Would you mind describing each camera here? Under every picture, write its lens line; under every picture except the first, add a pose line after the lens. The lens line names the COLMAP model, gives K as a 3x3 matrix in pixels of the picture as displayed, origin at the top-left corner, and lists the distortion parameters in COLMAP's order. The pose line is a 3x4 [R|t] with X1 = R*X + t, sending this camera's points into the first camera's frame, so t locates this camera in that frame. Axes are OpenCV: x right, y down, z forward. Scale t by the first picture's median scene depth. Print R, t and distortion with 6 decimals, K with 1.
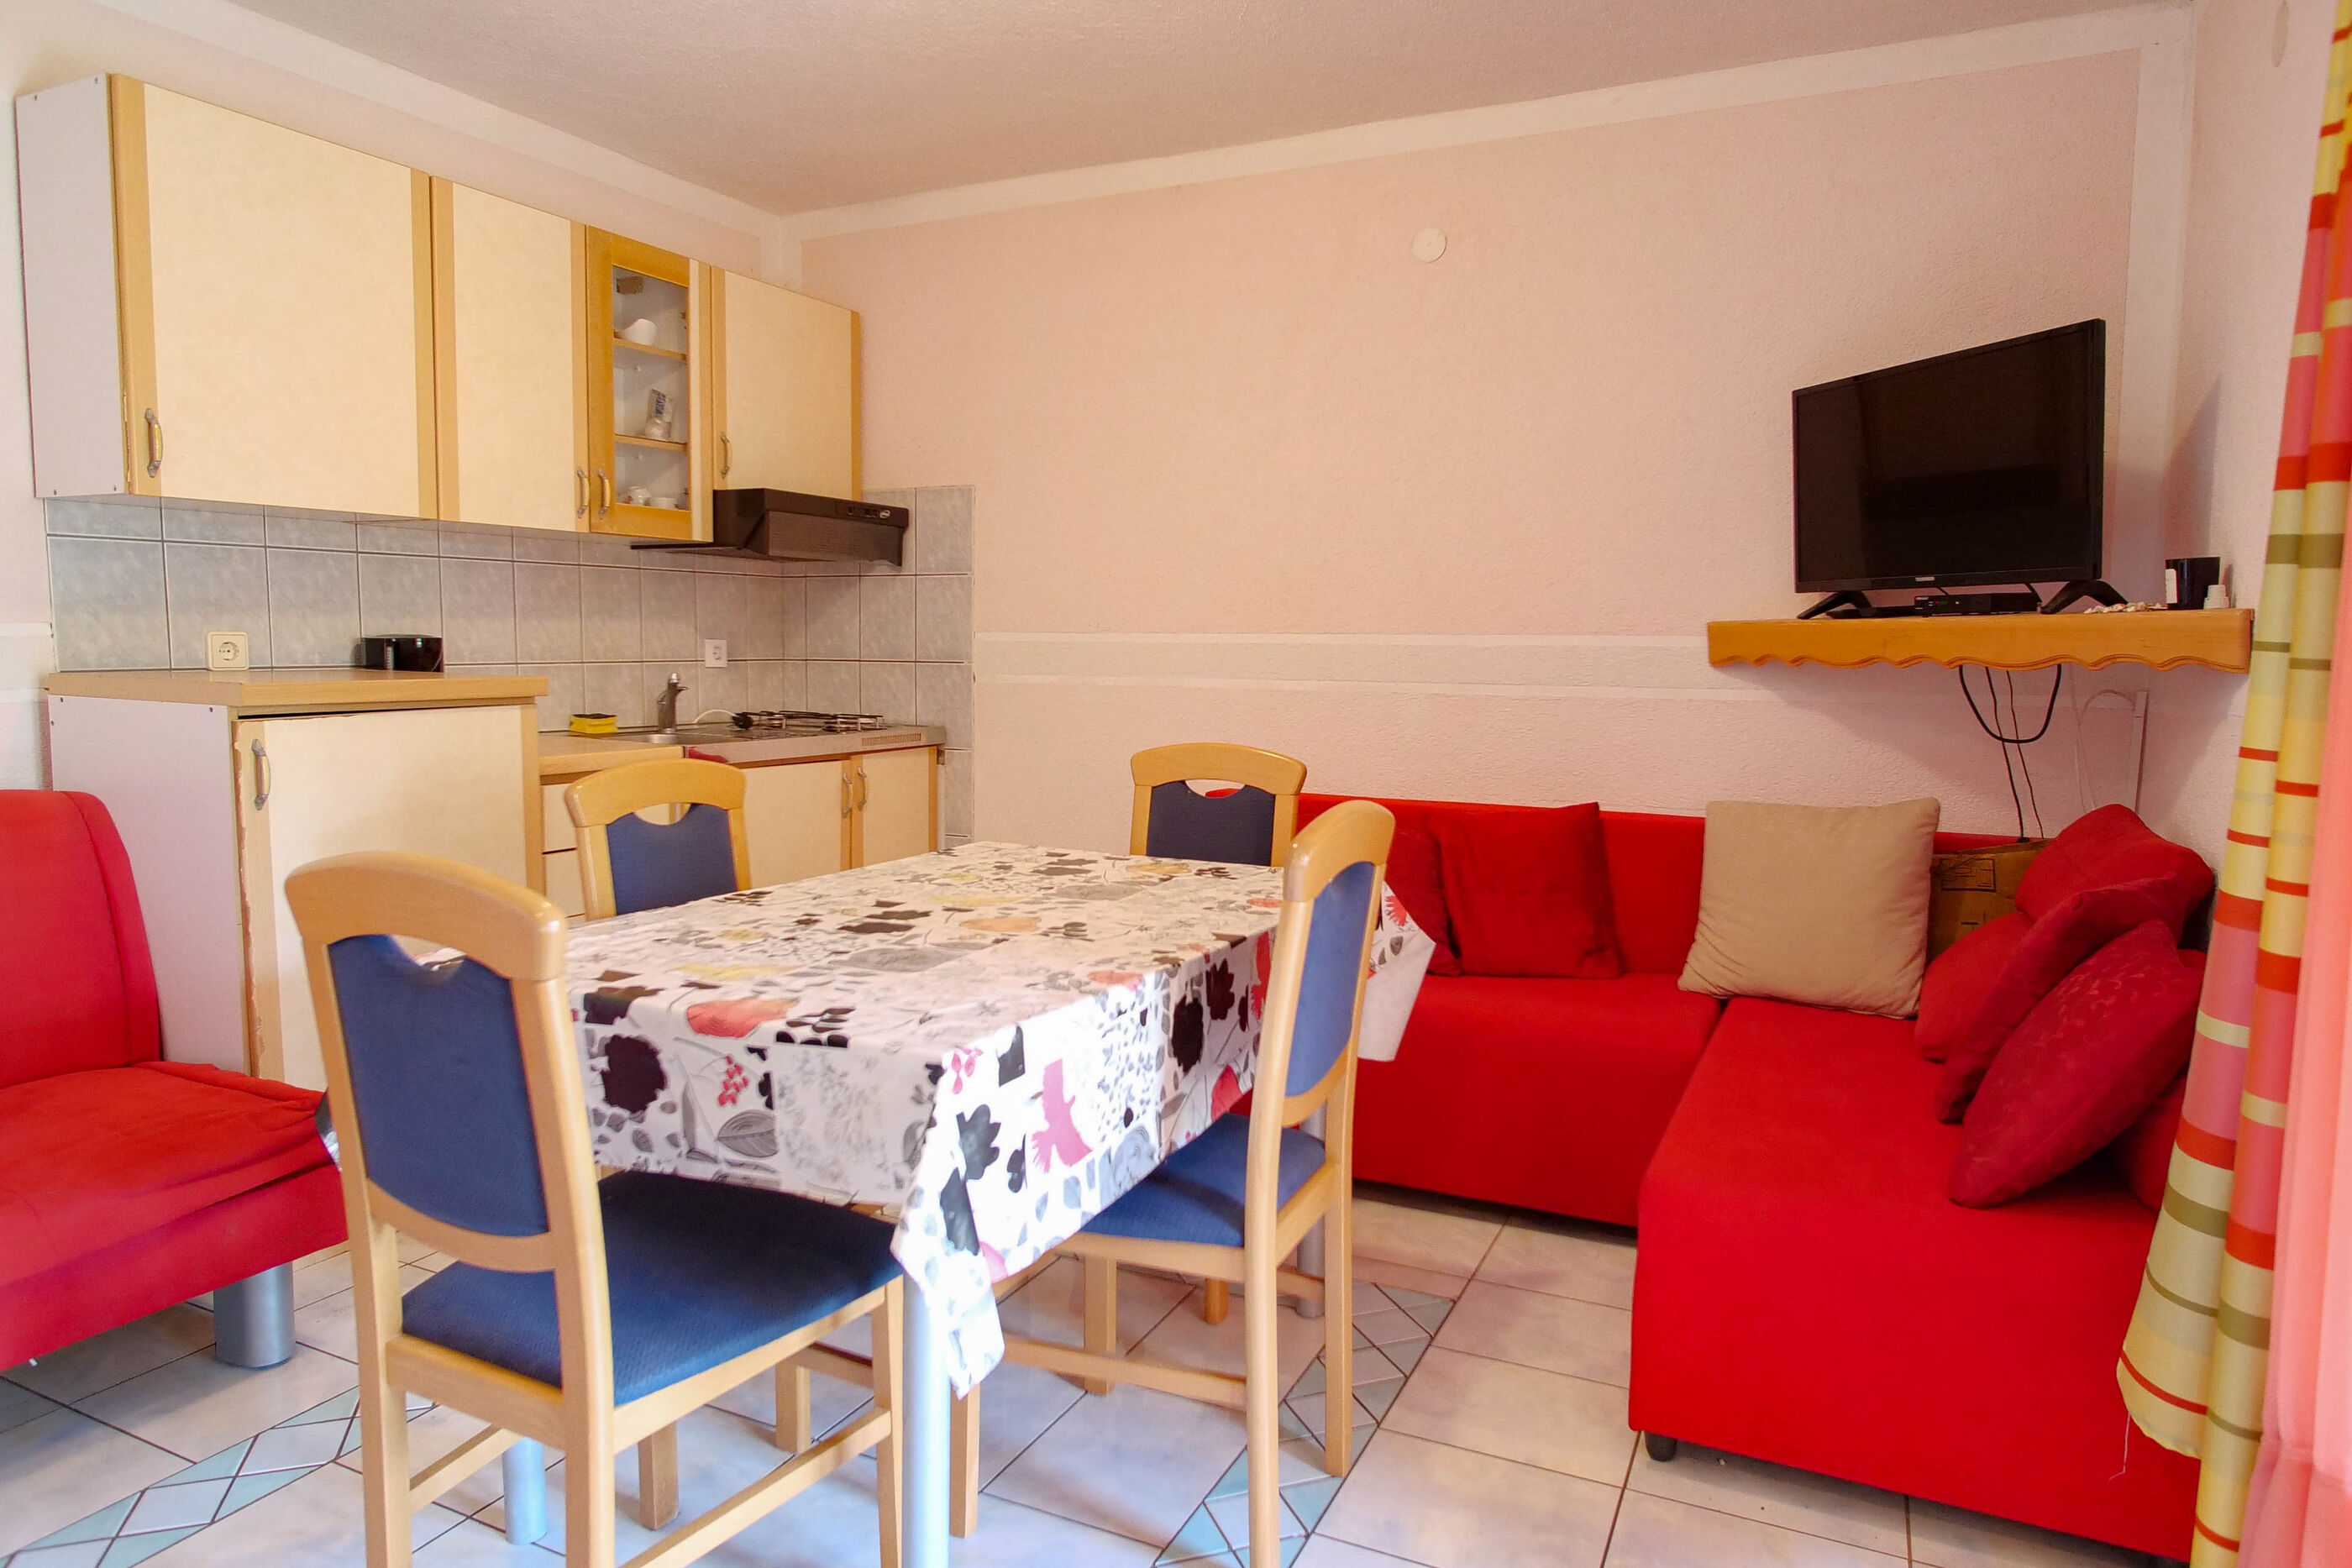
lens RADIAL K [[1425.4, 0, 1178.1], [0, 1425.4, 773.1], [0, 0, 1]] dist [-0.027489, 0.013277]
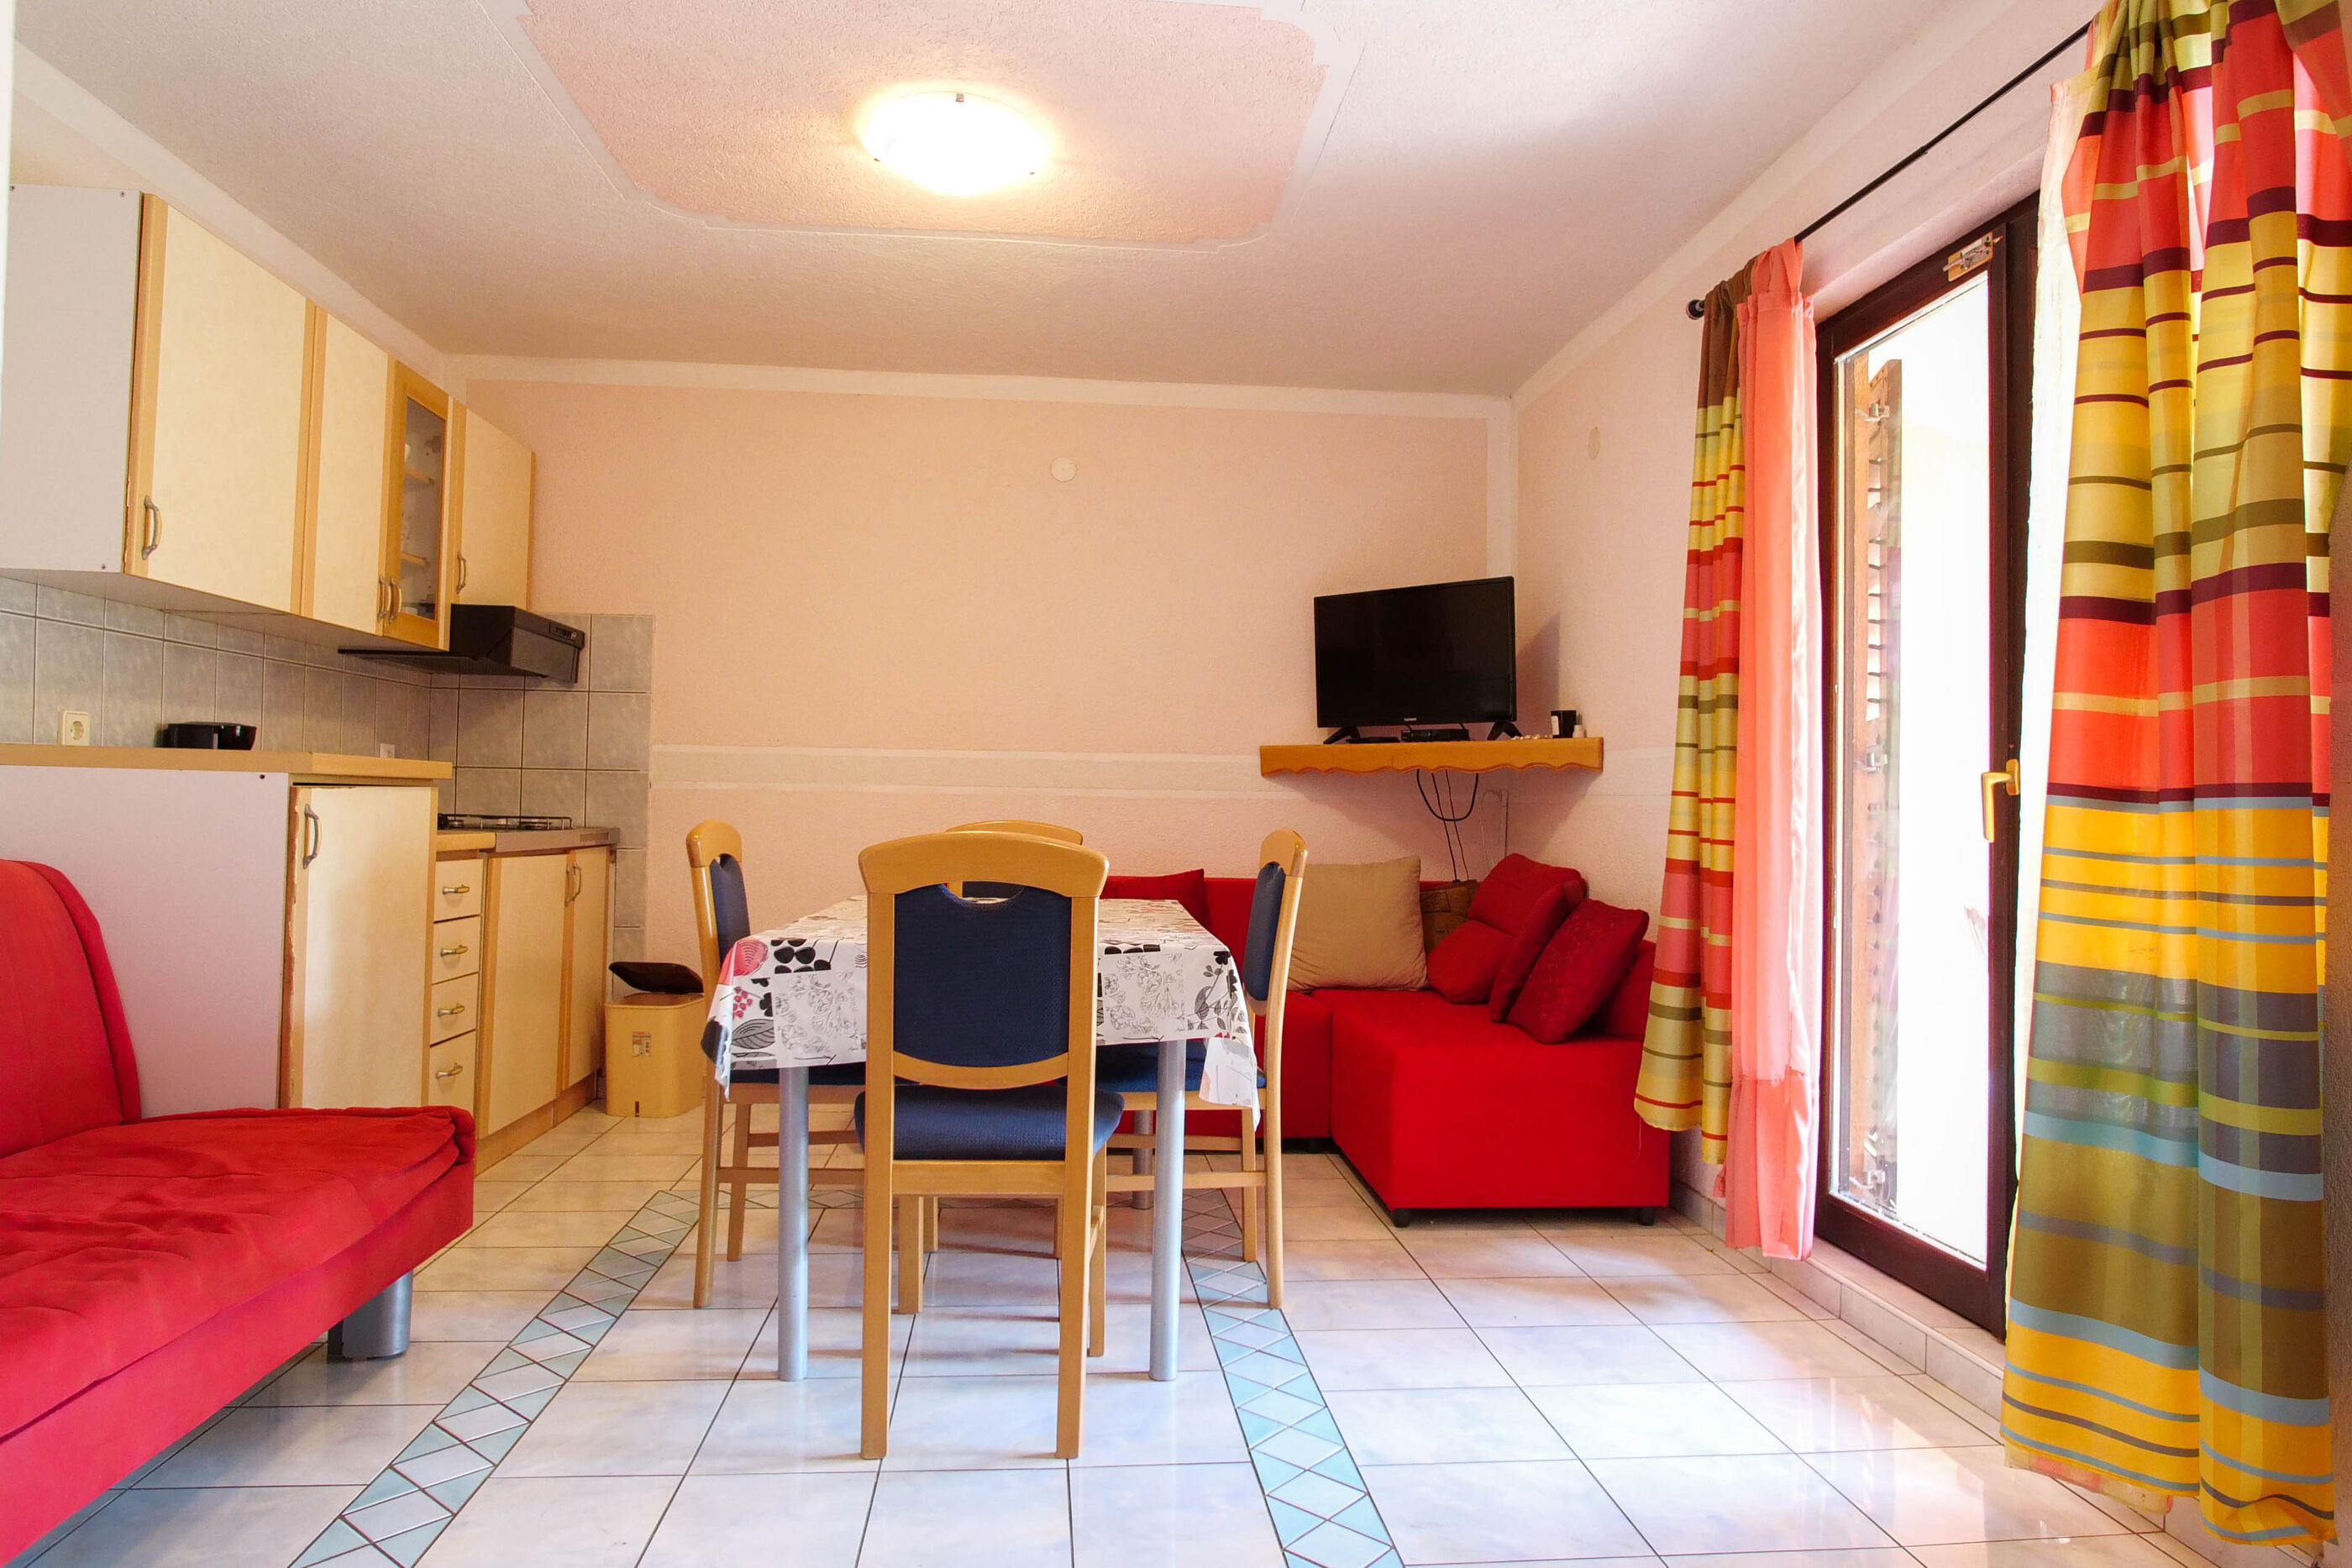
lens RADIAL K [[1425.4, 0, 1171.9], [0, 1425.4, 776.6], [0, 0, 1]] dist [-0.027489, 0.013277]
pose [[0.857851, 0.016177, 0.513644, -0.494188], [0.037569, 0.994856, -0.094078, 0.064903], [-0.512524, 0.100002, 0.852830, -0.226403]]
